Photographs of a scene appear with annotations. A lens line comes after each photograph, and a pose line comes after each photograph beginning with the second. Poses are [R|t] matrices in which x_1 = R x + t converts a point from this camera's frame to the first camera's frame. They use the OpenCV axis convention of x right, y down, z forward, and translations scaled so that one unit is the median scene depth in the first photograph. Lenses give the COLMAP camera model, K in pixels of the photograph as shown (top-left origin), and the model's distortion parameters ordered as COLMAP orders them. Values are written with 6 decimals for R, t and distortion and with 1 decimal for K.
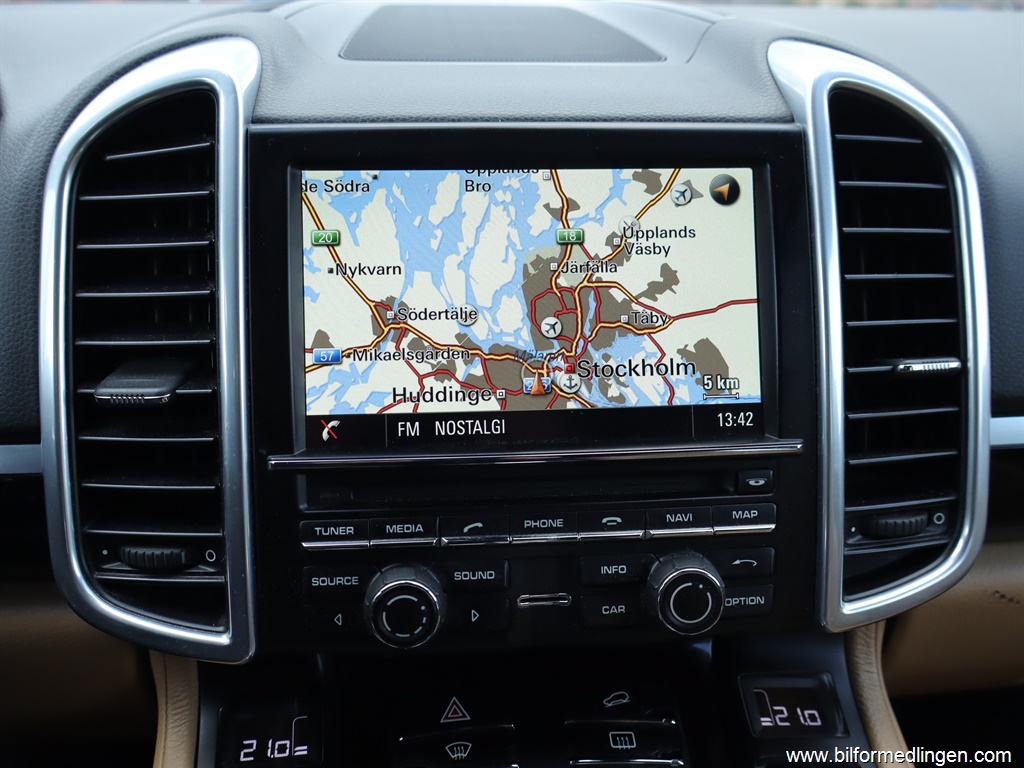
lens RADIAL K [[953.2, 0, 516.5], [0, 953.2, 384.8], [0, 0, 1]] dist [-0.008577, 0.010957]
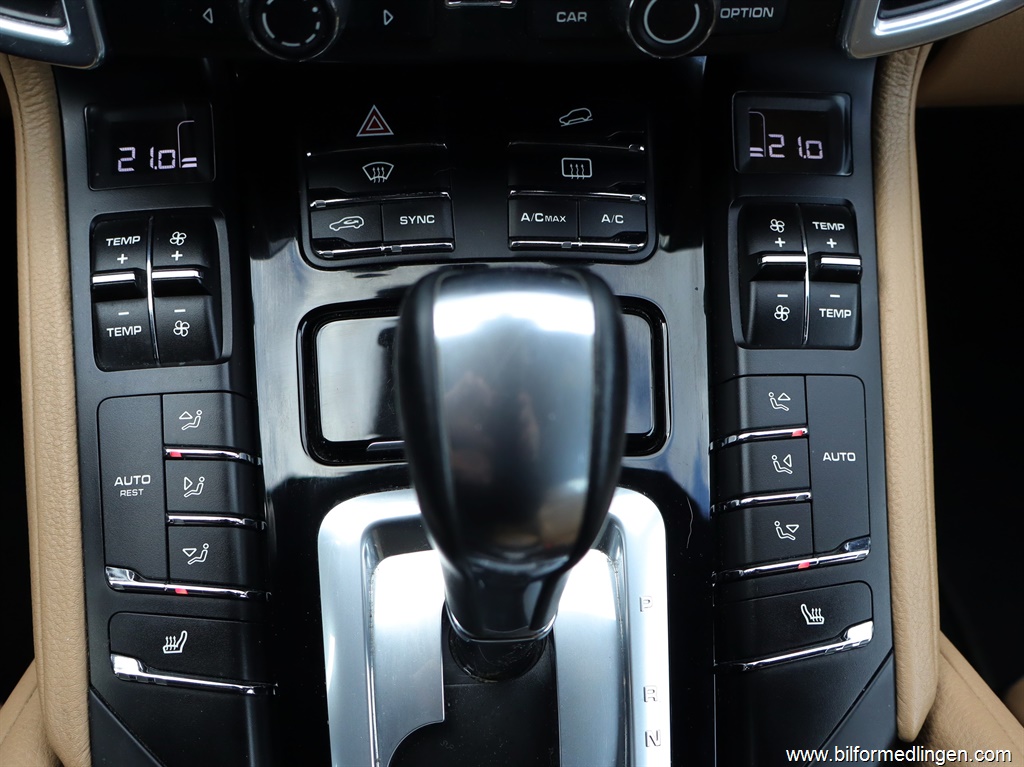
lens RADIAL K [[1154.5, 0, 504.2], [0, 1154.5, 454.2], [0, 0, 1]] dist [-0.010028, 0.000000]
pose [[0.998850, 0.047692, 0.005011, 0.059138], [-0.040217, 0.776184, 0.629223, -0.067595], [0.026119, -0.628700, 0.777209, 0.065633]]
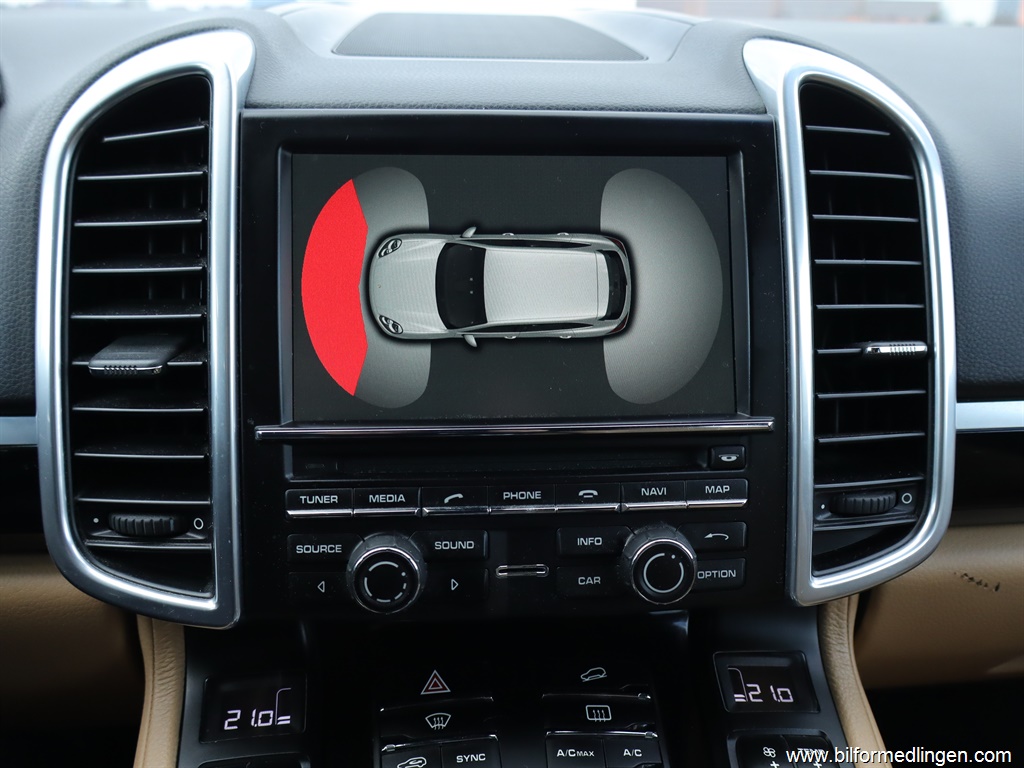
lens RADIAL K [[953.2, 0, 515.3], [0, 953.2, 385.1], [0, 0, 1]] dist [-0.008577, 0.010957]
pose [[0.999948, 0.009187, 0.004339, 0.015095], [-0.009089, 0.999715, -0.022087, 0.047217], [-0.004541, 0.022047, 0.999747, -0.033734]]
